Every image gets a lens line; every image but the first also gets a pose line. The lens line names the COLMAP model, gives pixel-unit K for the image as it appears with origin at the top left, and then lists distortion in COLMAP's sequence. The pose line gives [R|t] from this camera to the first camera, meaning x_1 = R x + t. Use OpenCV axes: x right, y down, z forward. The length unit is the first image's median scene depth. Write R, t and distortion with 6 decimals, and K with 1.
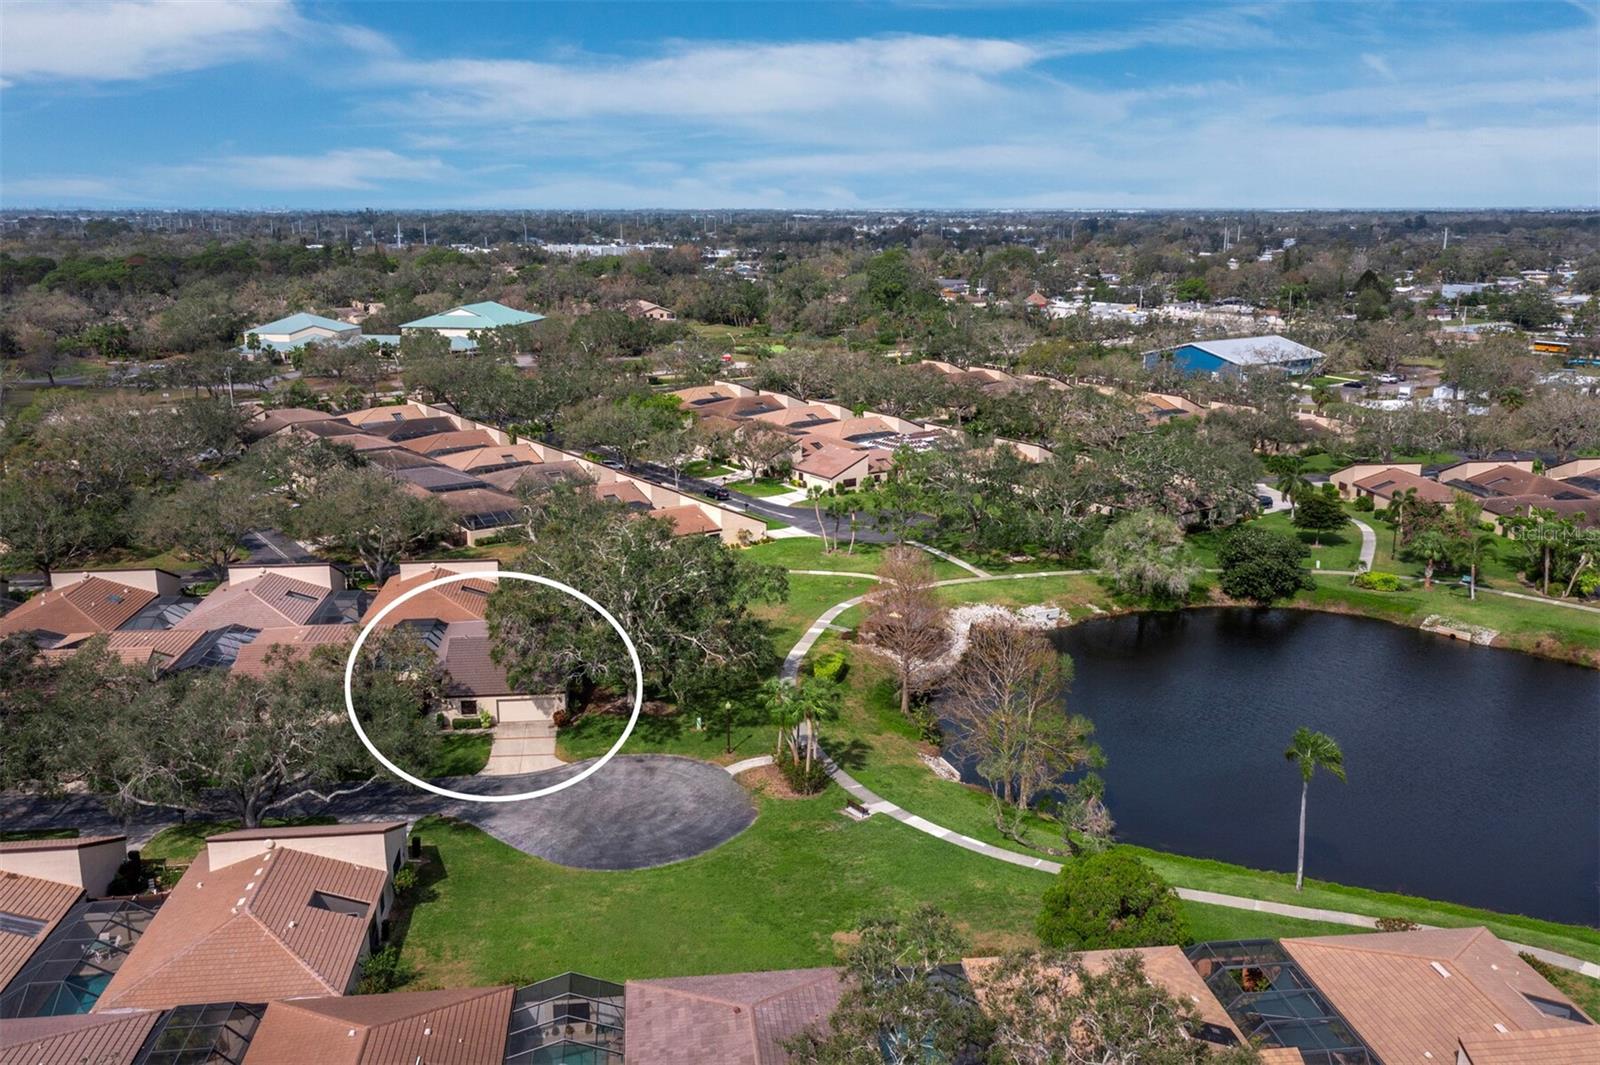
lens RADIAL K [[1328.6, 0, 800.0], [0, 1328.6, 532.5], [0, 0, 1]] dist [0.034471, 0.003794]
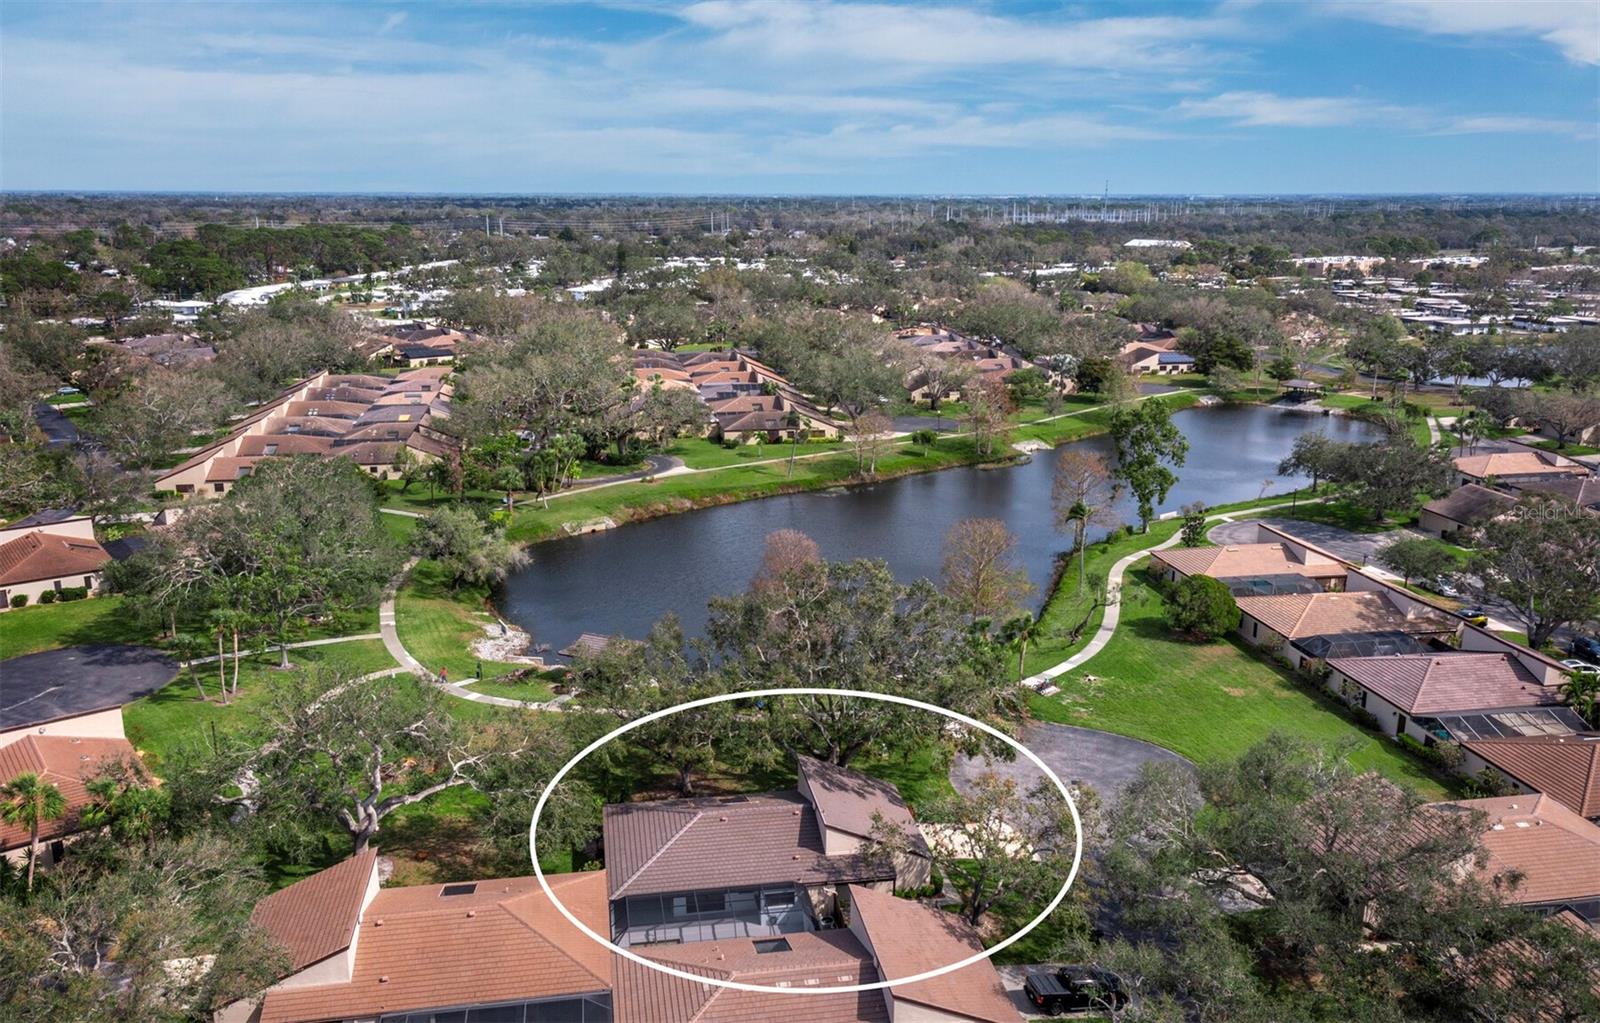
lens RADIAL K [[1284.4, 0, 800.0], [0, 1284.4, 511.5], [0, 0, 1]] dist [-0.001353, -0.000390]
pose [[-0.050519, -0.244637, 0.968298, -0.710118], [0.235947, 0.939167, 0.249587, -0.200031], [-0.970452, 0.241076, 0.010276, 0.779946]]
